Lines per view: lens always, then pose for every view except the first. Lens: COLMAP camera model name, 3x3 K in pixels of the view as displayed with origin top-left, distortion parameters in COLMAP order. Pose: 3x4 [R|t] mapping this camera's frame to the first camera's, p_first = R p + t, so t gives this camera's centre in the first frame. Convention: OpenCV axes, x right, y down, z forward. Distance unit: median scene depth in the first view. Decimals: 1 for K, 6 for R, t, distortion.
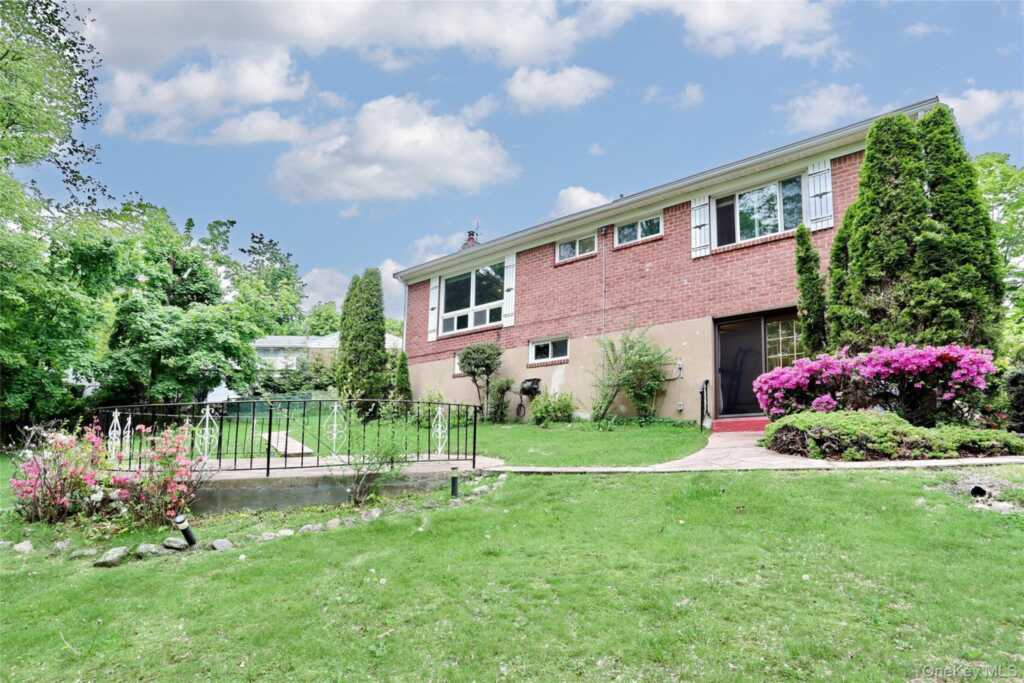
lens RADIAL K [[497.1, 0, 507.0], [0, 497.1, 335.1], [0, 0, 1]] dist [-0.082173, 0.036581]
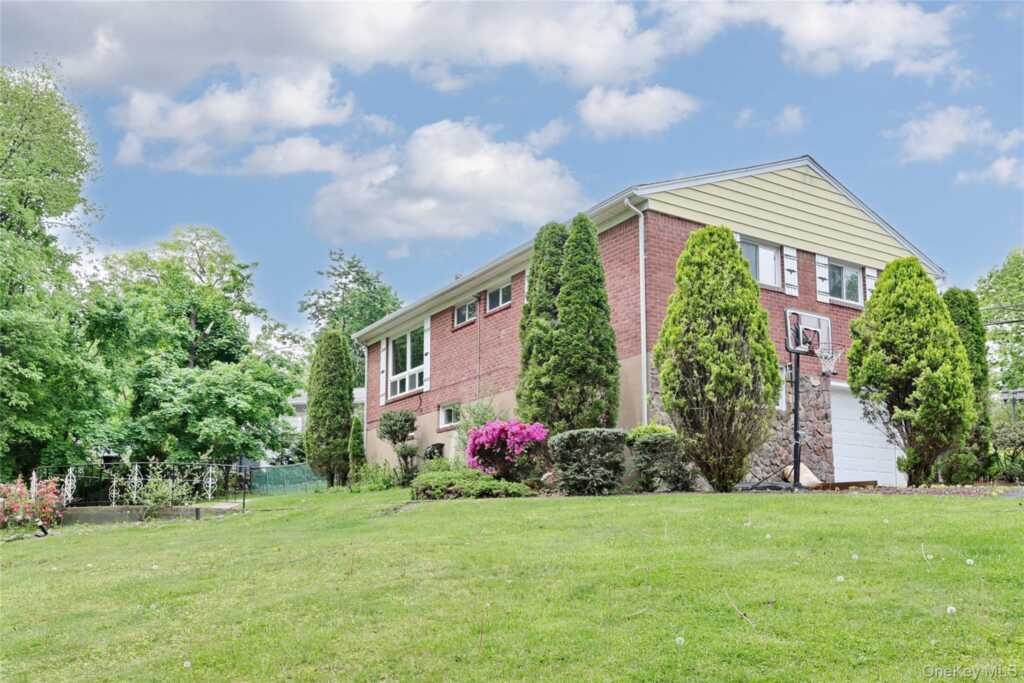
lens RADIAL K [[792.2, 0, 512.5], [0, 792.2, 371.7], [0, 0, 1]] dist [0.009188, 0.006736]
pose [[0.951064, -0.042509, -0.306057, 0.397373], [0.044589, 0.999005, -0.000195, -0.029049], [0.305761, -0.013461, 0.952013, -0.278680]]
